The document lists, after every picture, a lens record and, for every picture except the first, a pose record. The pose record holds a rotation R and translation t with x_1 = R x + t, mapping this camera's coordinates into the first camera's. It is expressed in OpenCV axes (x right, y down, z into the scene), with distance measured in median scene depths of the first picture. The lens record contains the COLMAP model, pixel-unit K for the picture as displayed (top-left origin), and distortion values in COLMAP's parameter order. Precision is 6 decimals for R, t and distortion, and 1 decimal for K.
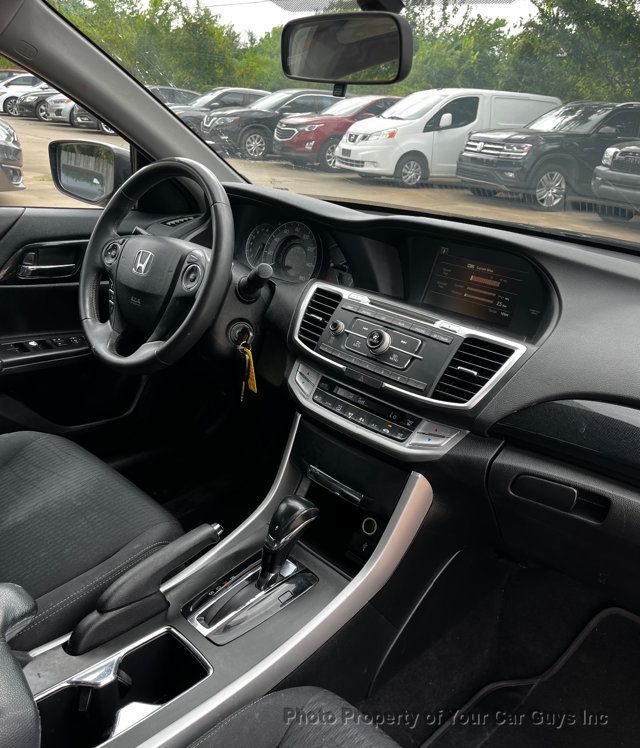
lens RADIAL K [[649.7, 0, 320.7], [0, 649.7, 394.8], [0, 0, 1]] dist [0.008009, -0.007084]
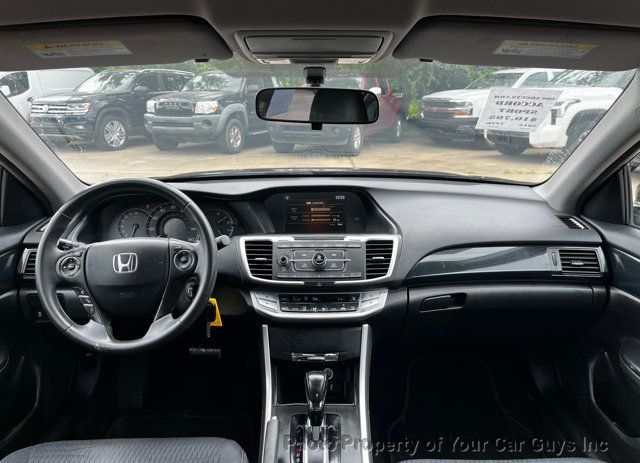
lens RADIAL K [[481.8, 0, 320.0], [0, 481.8, 231.5], [0, 0, 1]] dist [0.037249, -0.001708]
pose [[0.702917, -0.275390, 0.655795, -0.622145], [0.333832, 0.941878, 0.037706, -0.175798], [-0.628063, 0.192421, 0.753997, 0.059997]]
